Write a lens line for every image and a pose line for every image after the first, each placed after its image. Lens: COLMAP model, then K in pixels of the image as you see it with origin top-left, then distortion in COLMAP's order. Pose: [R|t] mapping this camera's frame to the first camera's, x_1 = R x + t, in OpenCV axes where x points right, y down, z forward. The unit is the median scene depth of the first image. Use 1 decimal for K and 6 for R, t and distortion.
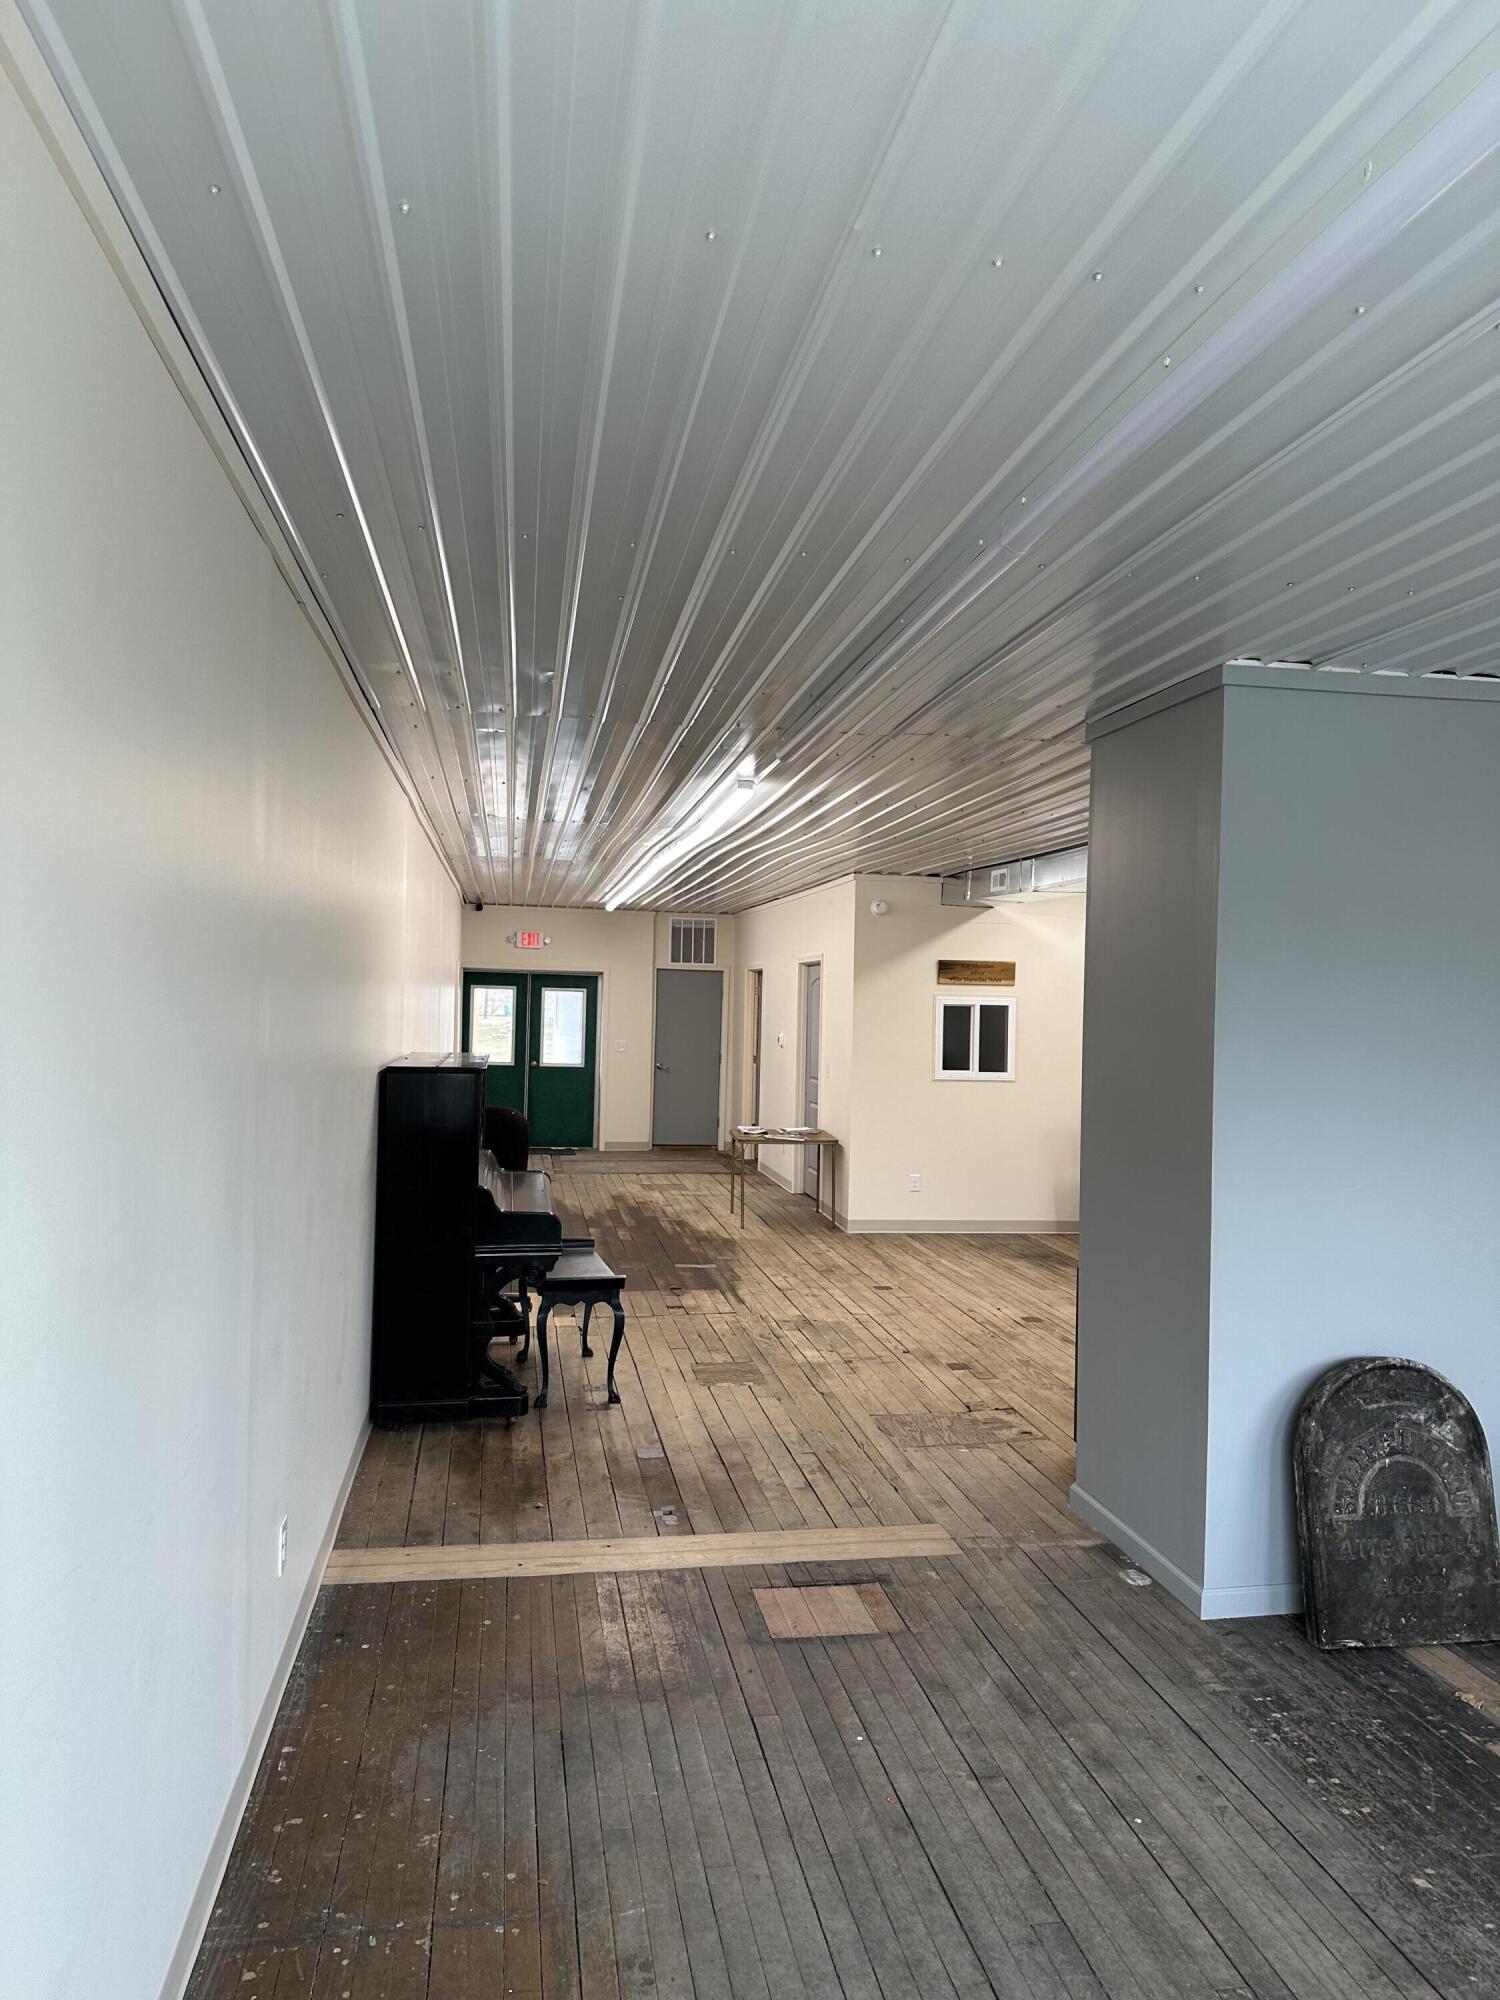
lens RADIAL K [[1398.4, 0, 750.0], [0, 1398.4, 1000.0], [0, 0, 1]] dist [0.088833, -0.129404]
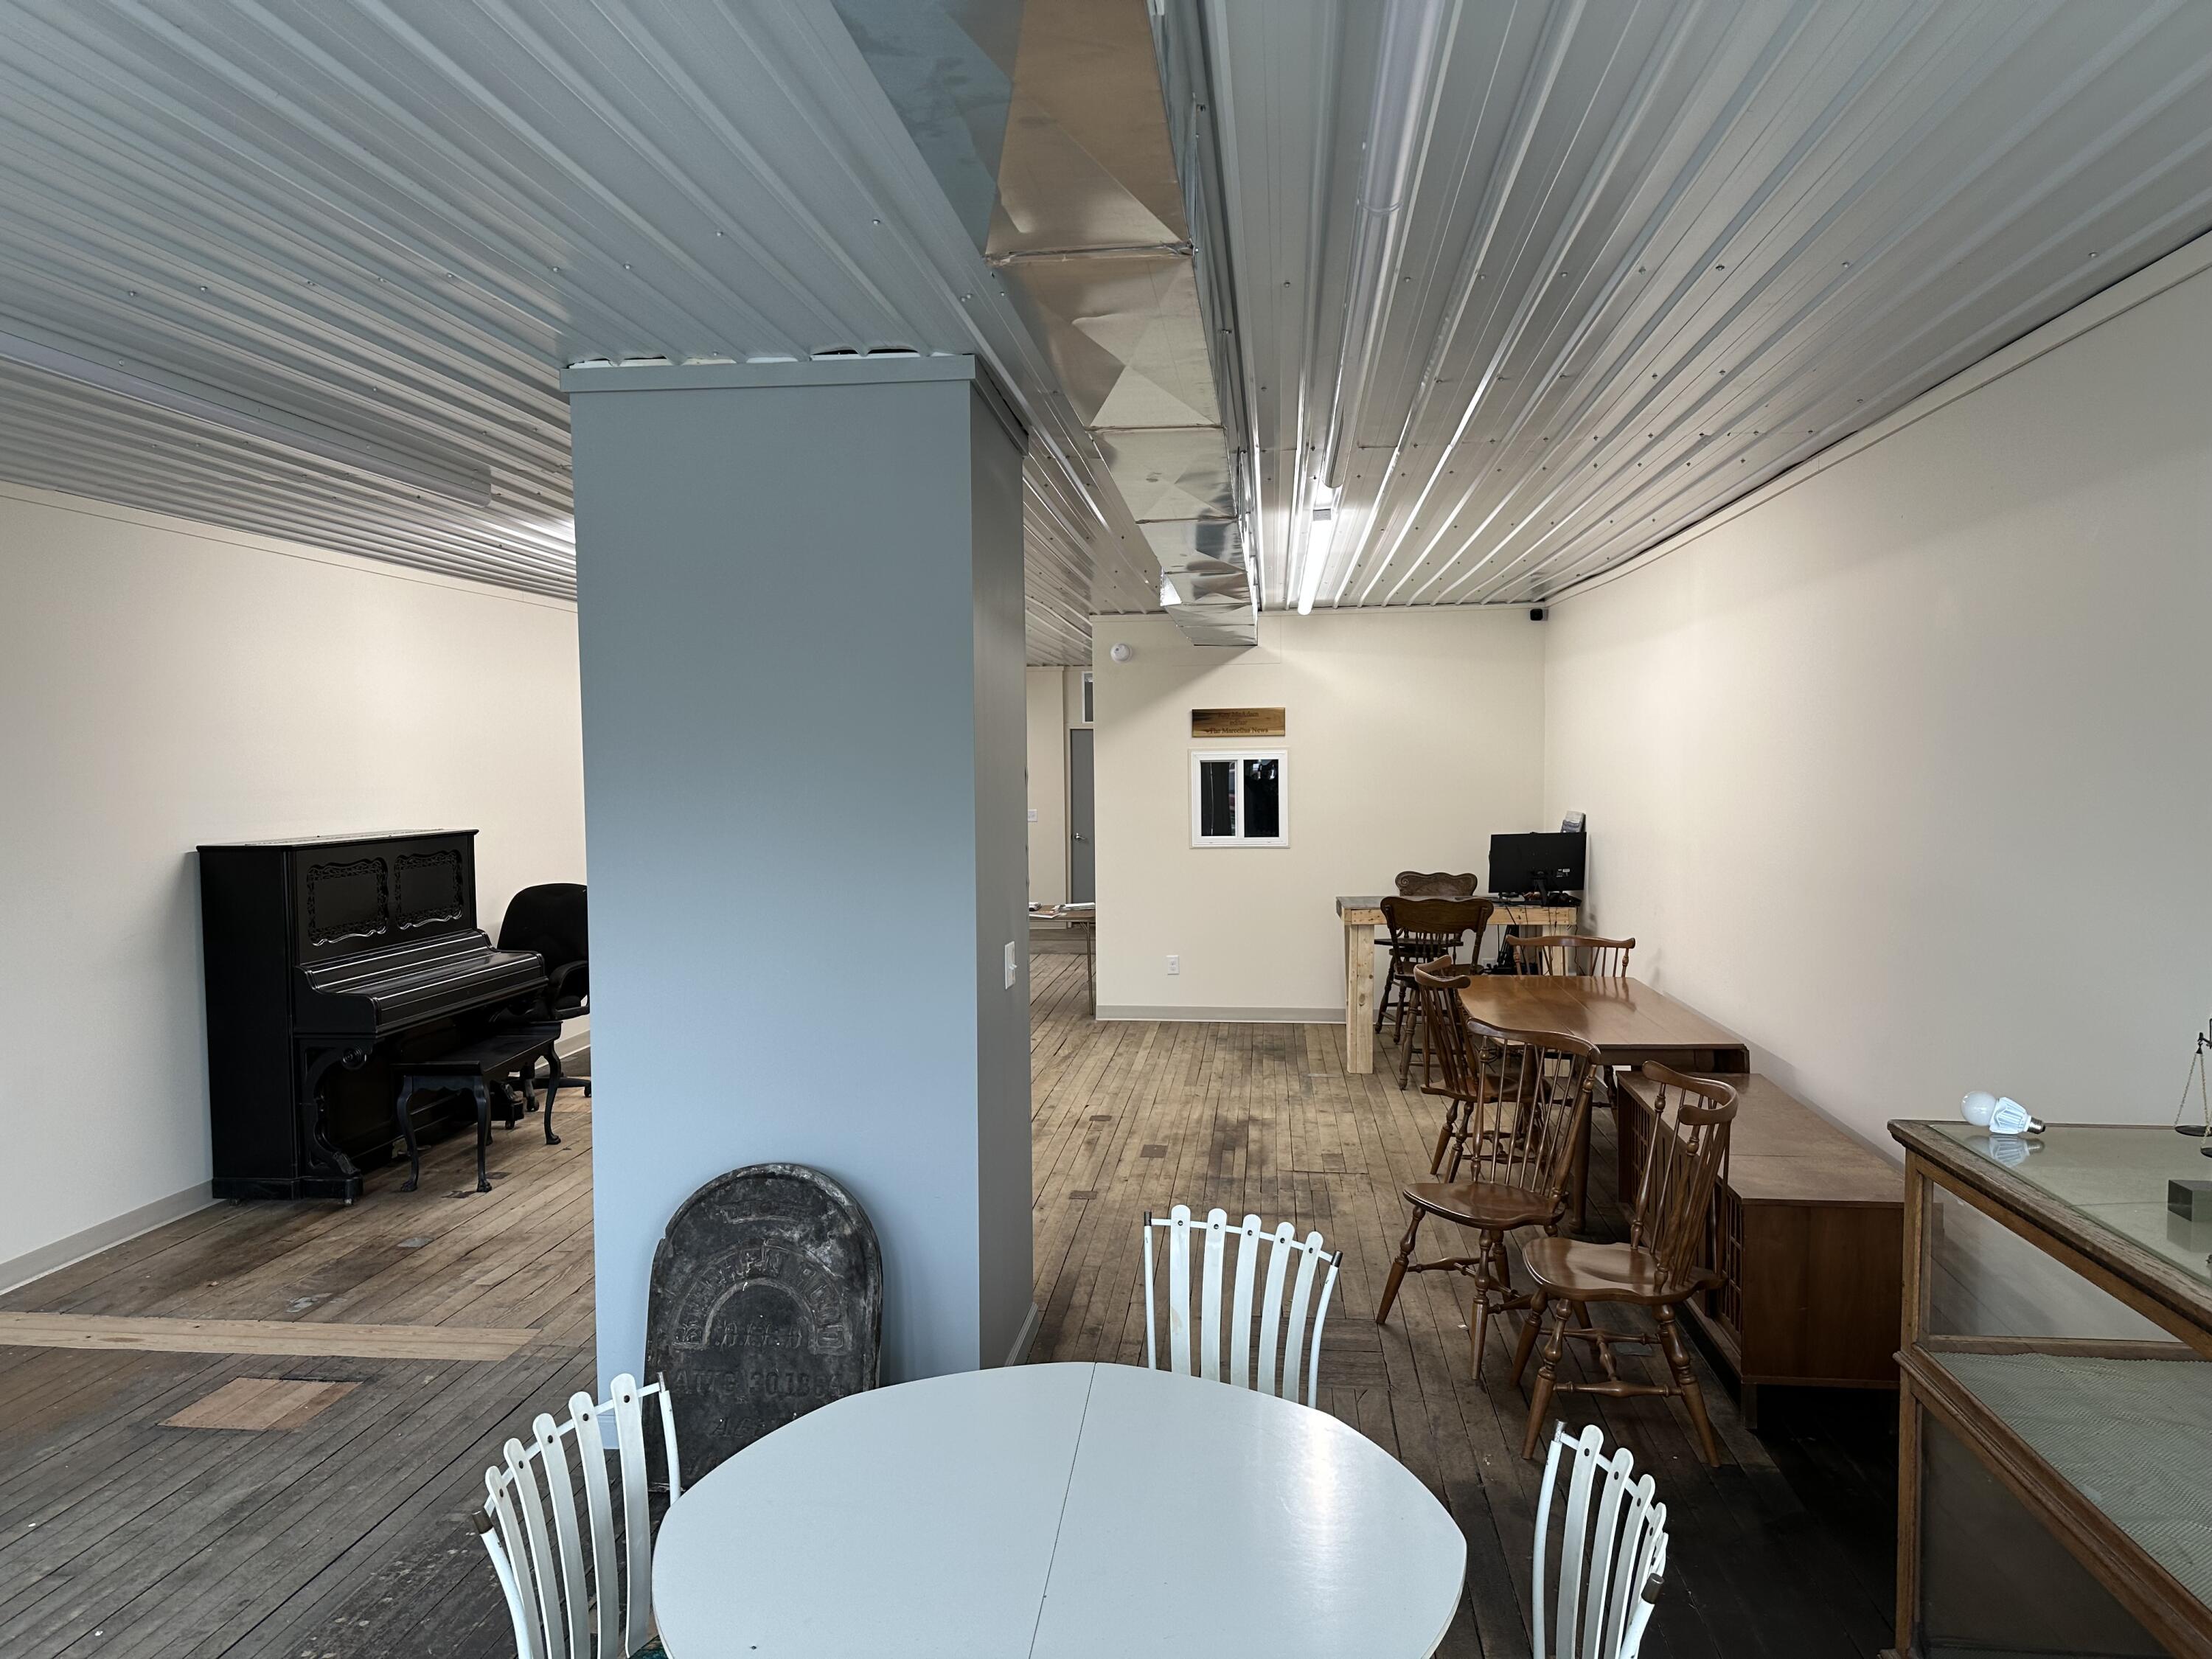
lens RADIAL K [[1539.4, 0, 1115.6], [0, 1539.4, 799.2], [0, 0, 1]] dist [0.000856, -0.023322]
pose [[0.961644, -0.028371, -0.272830, 0.790314], [0.034309, 0.999266, 0.017019, 0.020360], [0.272147, -0.025727, 0.961912, 0.148207]]
